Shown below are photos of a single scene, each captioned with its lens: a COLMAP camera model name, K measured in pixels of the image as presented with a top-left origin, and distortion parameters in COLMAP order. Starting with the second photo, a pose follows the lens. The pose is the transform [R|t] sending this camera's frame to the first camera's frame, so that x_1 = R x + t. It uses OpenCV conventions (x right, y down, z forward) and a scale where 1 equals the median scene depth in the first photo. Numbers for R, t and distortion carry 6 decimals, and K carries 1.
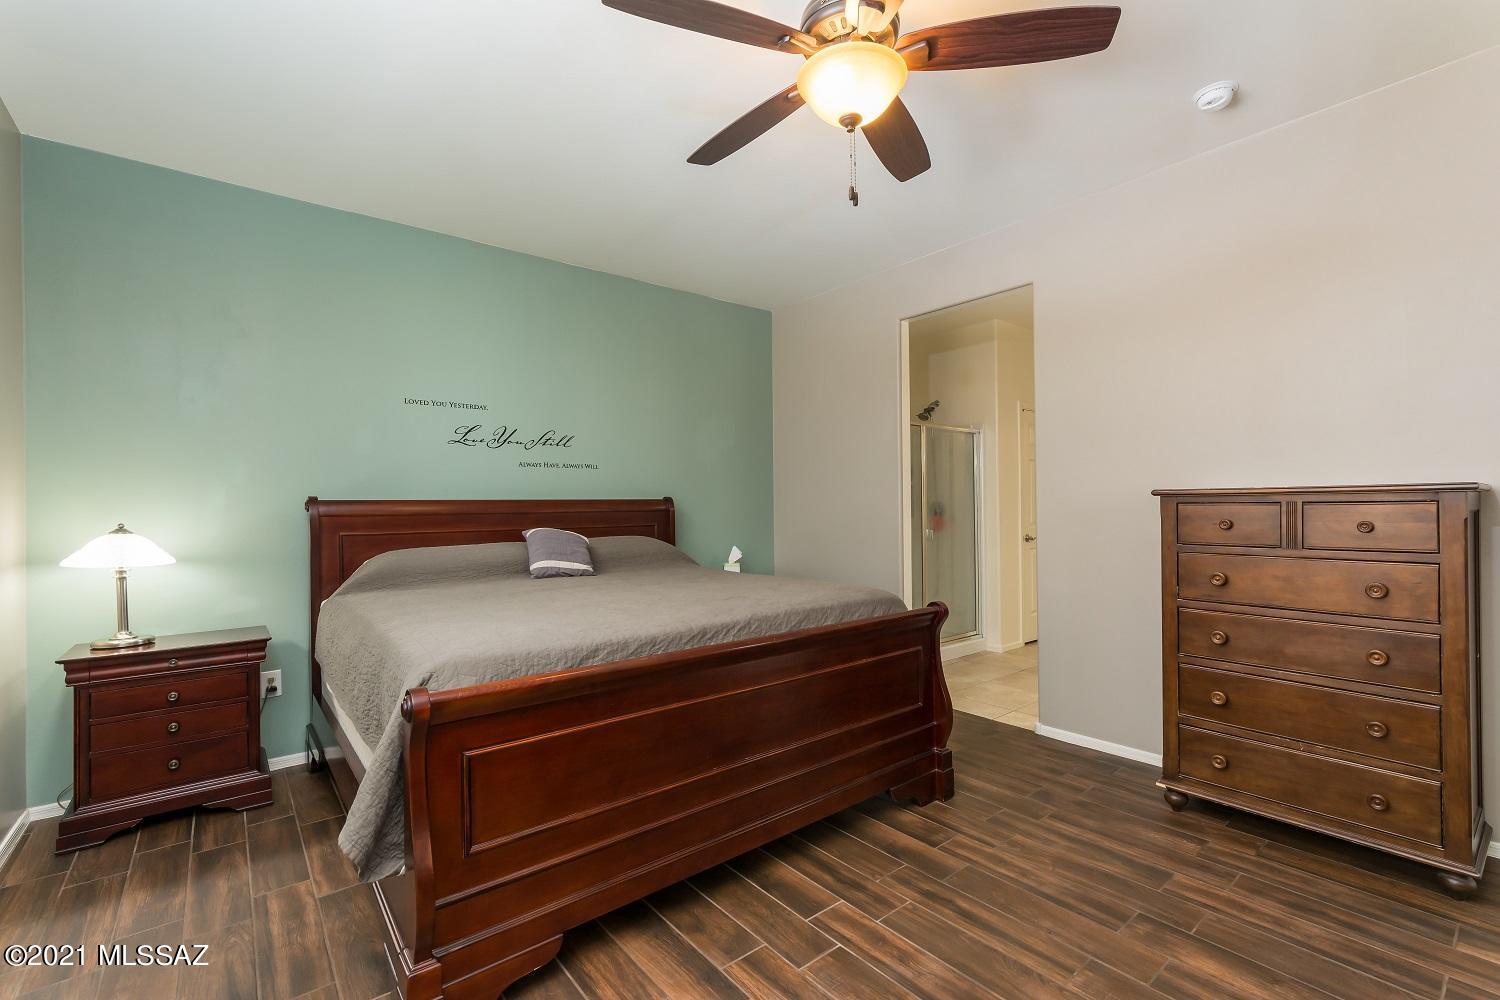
lens RADIAL K [[652.2, 0, 752.4], [0, 652.2, 502.5], [0, 0, 1]] dist [-0.004089, 0.003331]
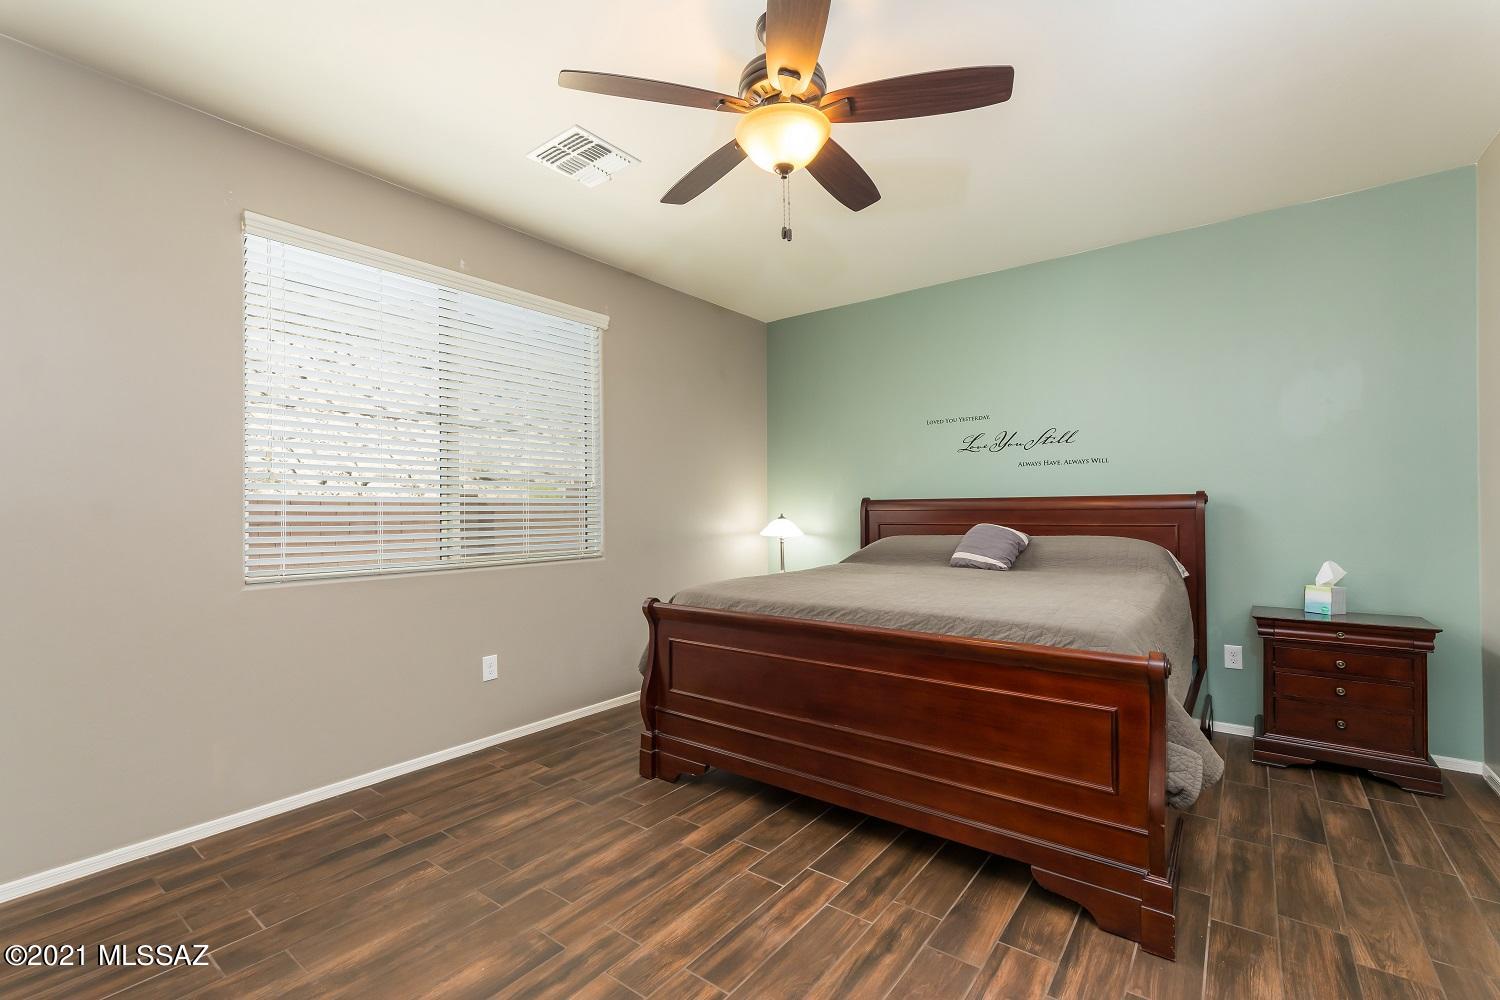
lens RADIAL K [[652.2, 0, 755.4], [0, 652.2, 500.5], [0, 0, 1]] dist [-0.004089, 0.003331]
pose [[0.235972, -0.003901, -0.971752, 0.990854], [0.014005, 0.999902, -0.000613, -0.007126], [0.971659, -0.013465, 0.236004, 0.541321]]
